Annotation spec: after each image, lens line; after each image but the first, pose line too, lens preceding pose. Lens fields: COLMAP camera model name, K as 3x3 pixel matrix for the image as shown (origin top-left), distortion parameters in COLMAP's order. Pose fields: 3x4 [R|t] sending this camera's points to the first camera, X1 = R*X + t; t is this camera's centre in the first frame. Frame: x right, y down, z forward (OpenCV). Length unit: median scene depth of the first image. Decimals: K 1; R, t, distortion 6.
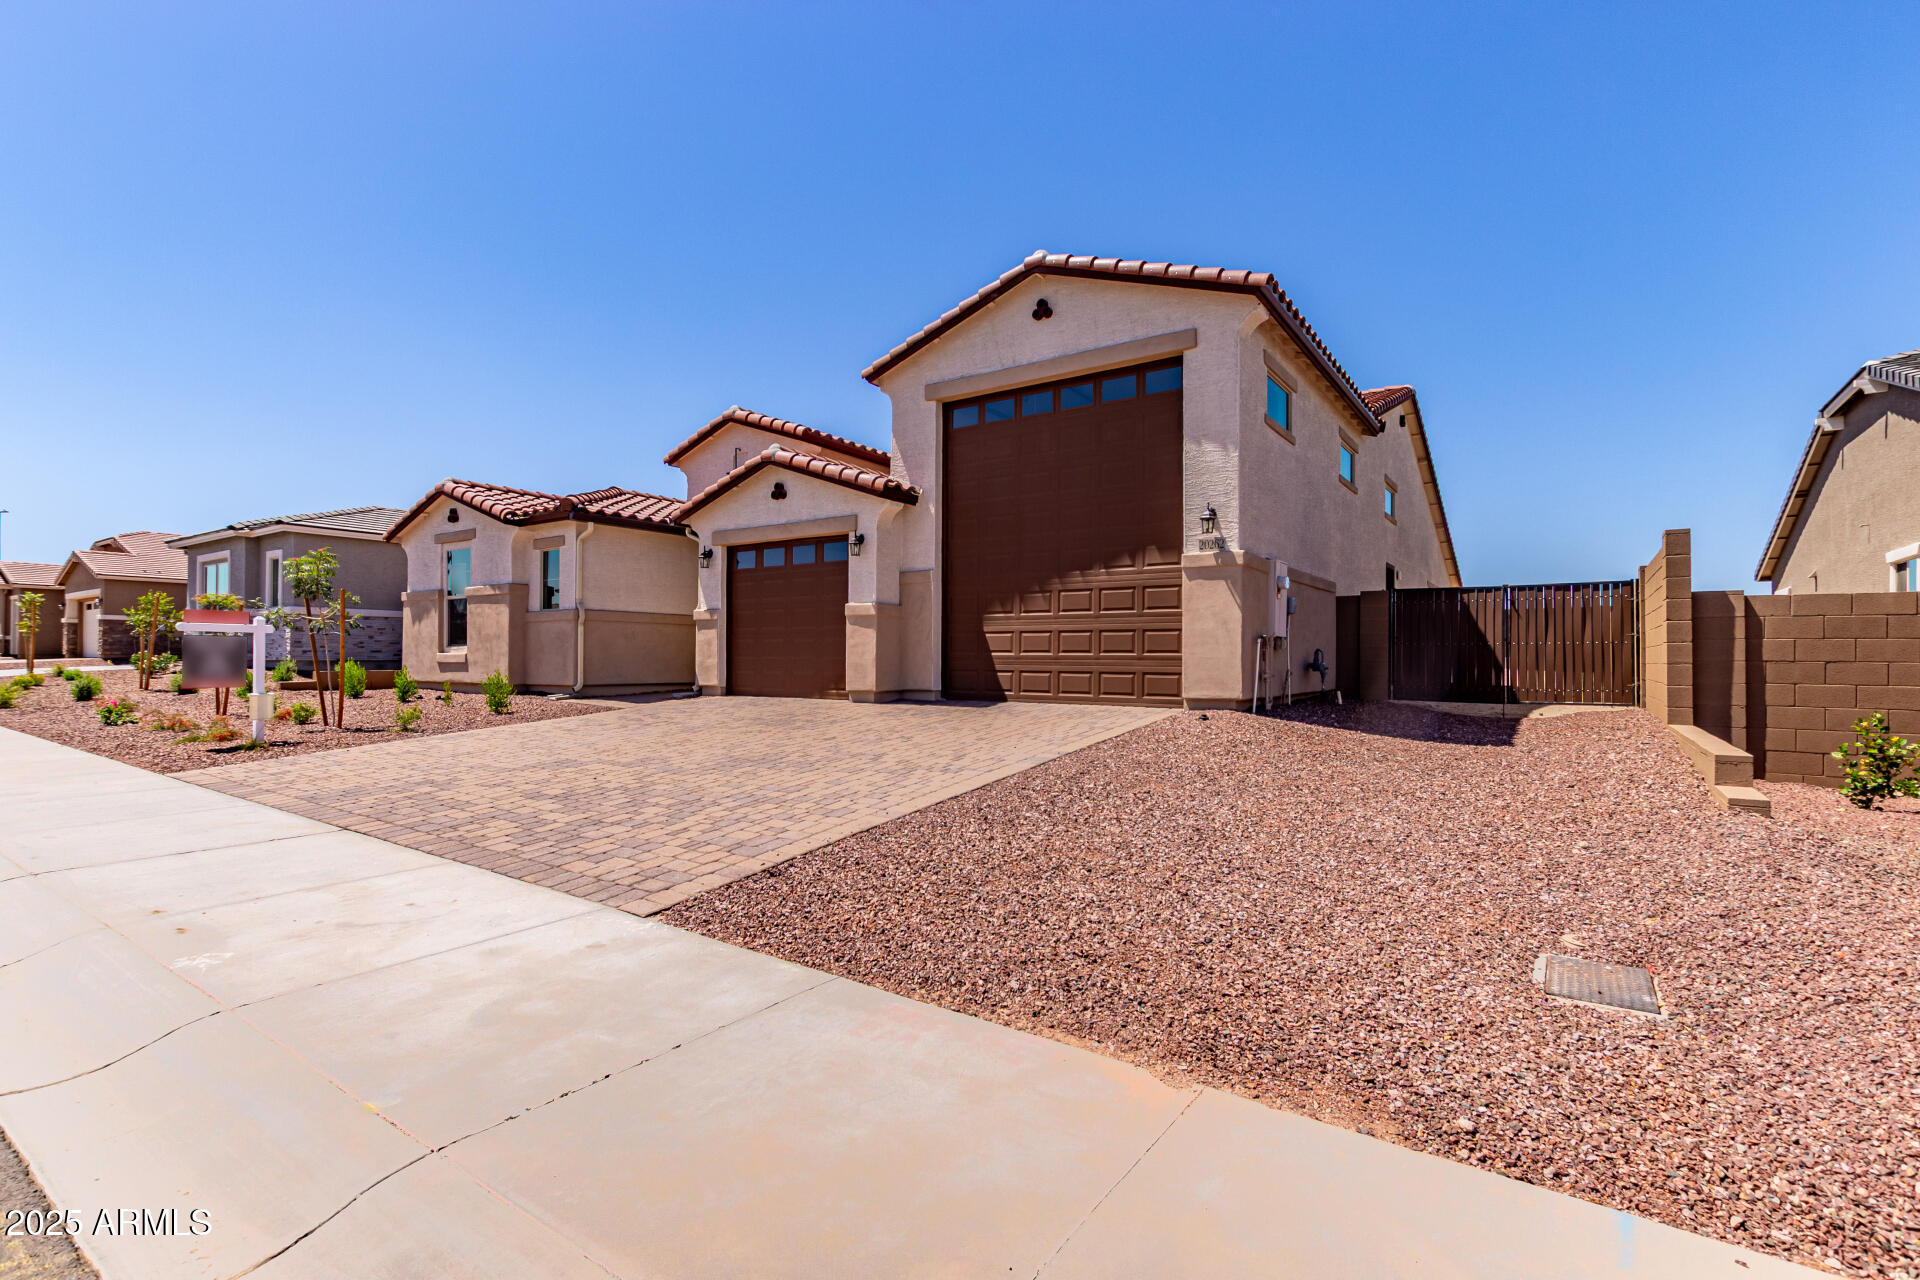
lens RADIAL K [[884.6, 0, 974.9], [0, 884.6, 637.7], [0, 0, 1]] dist [0.003159, -0.000268]
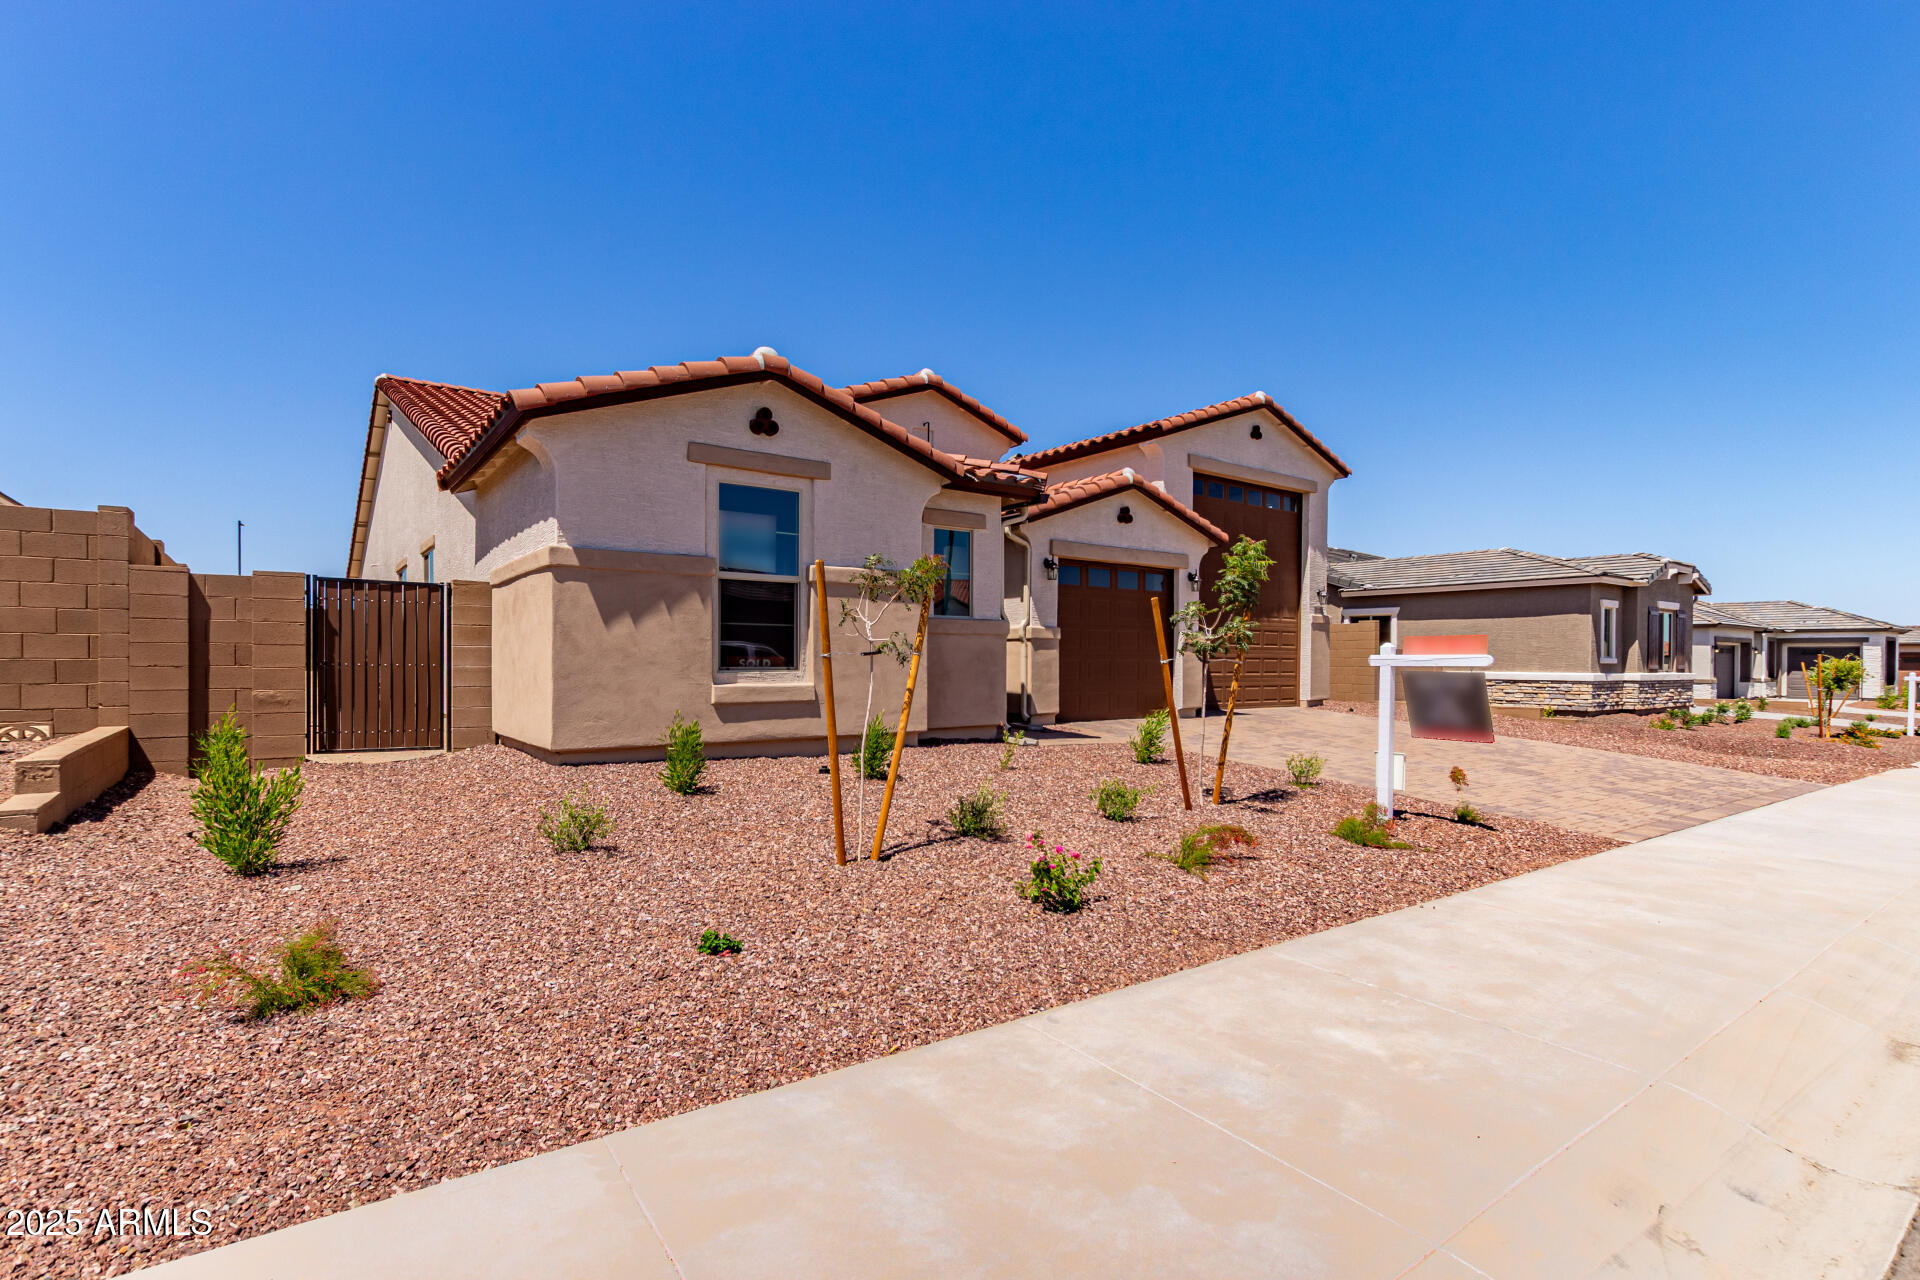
lens RADIAL K [[884.6, 0, 944.0], [0, 884.6, 657.8], [0, 0, 1]] dist [0.003159, -0.000268]
pose [[0.330930, -0.001392, 0.943654, -1.286041], [-0.028701, 0.999521, 0.011540, -0.009462], [-0.943219, -0.030902, 0.330731, 0.888838]]
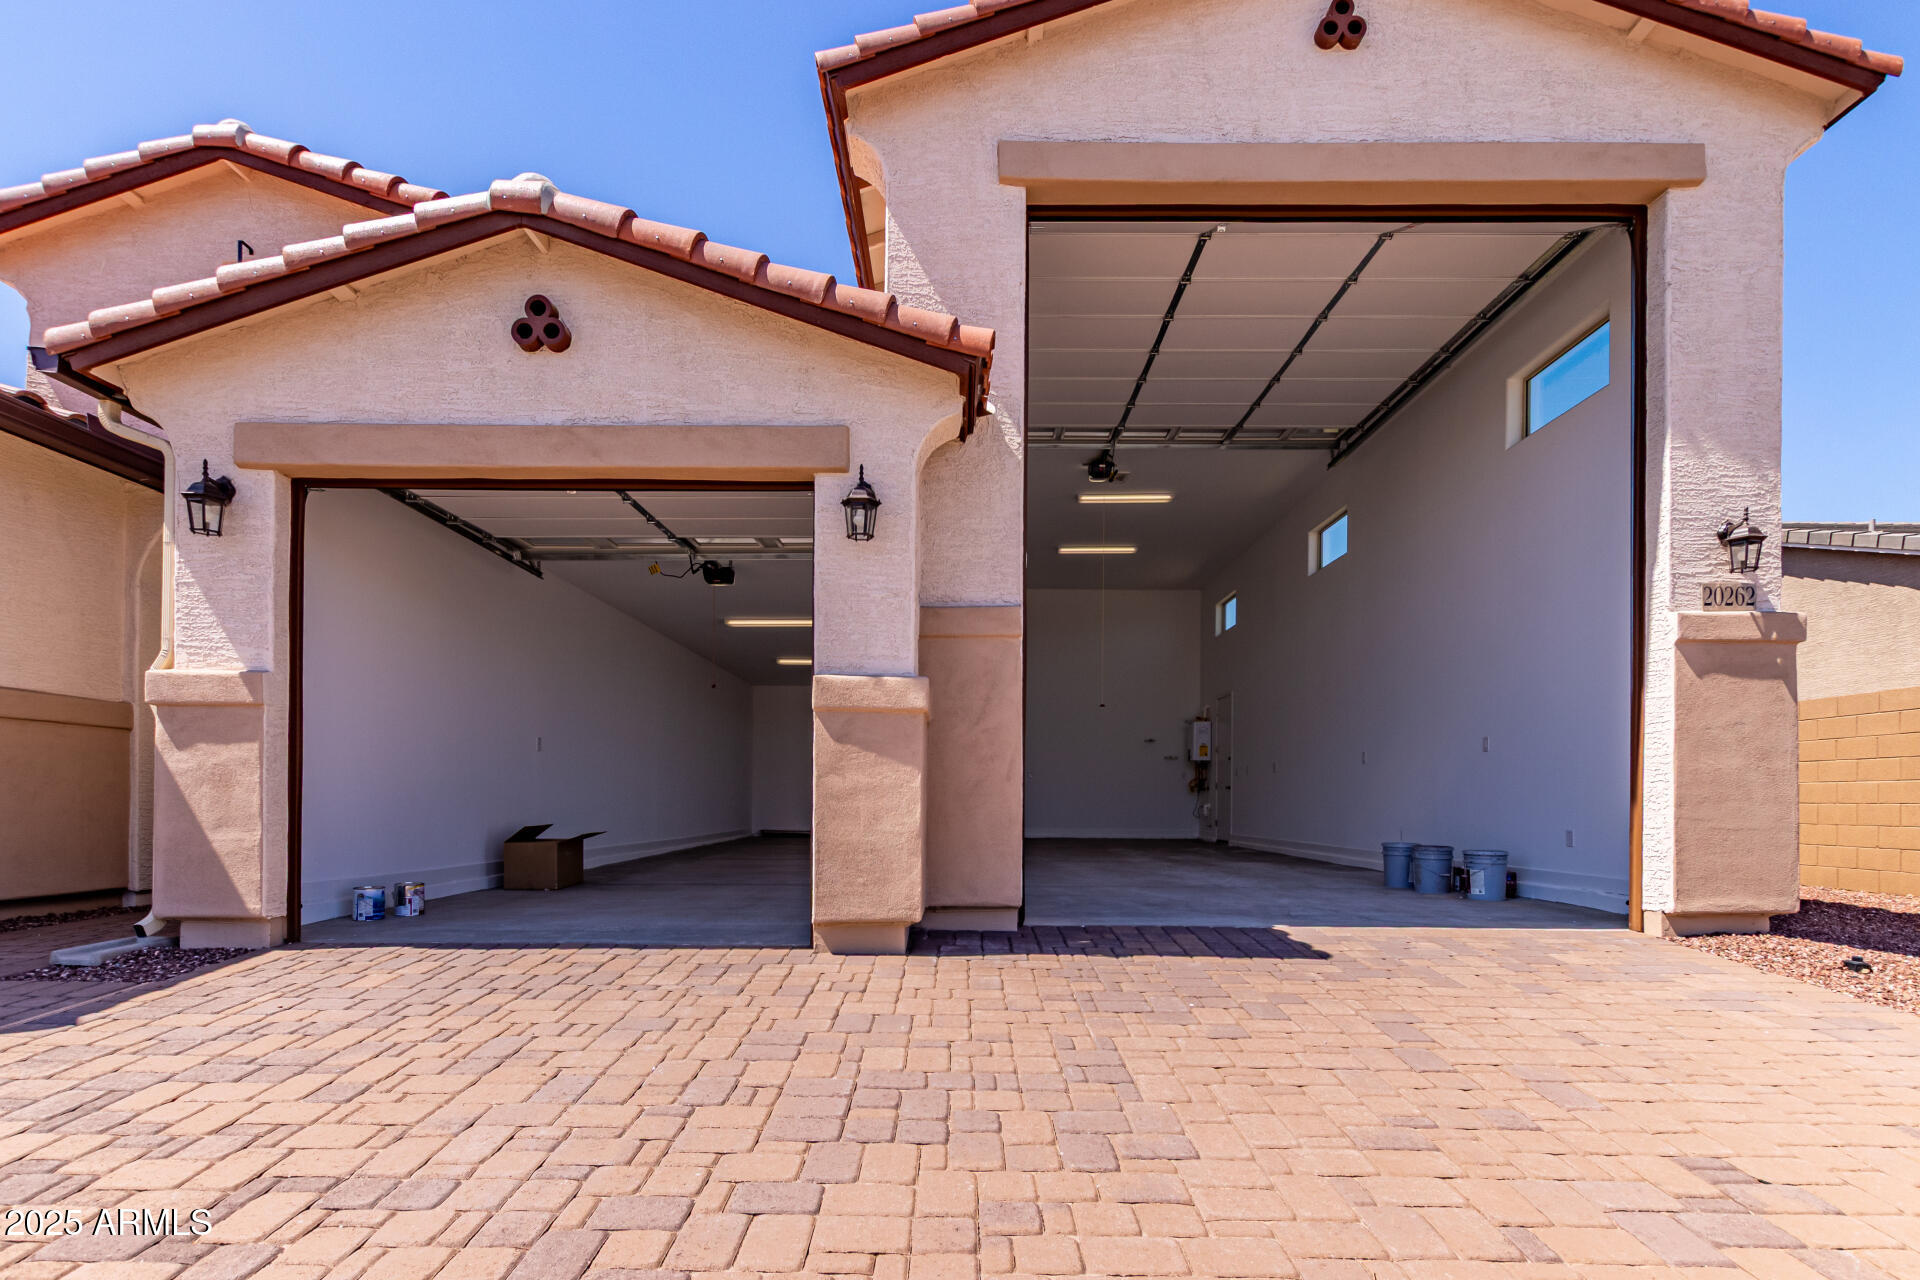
lens RADIAL K [[884.6, 0, 954.7], [0, 884.6, 787.8], [0, 0, 1]] dist [0.003159, -0.000268]
pose [[0.827556, 0.003760, 0.561371, -0.288761], [-0.015275, 0.999758, 0.015822, -0.000721], [-0.561175, -0.021668, 0.827413, 0.662196]]
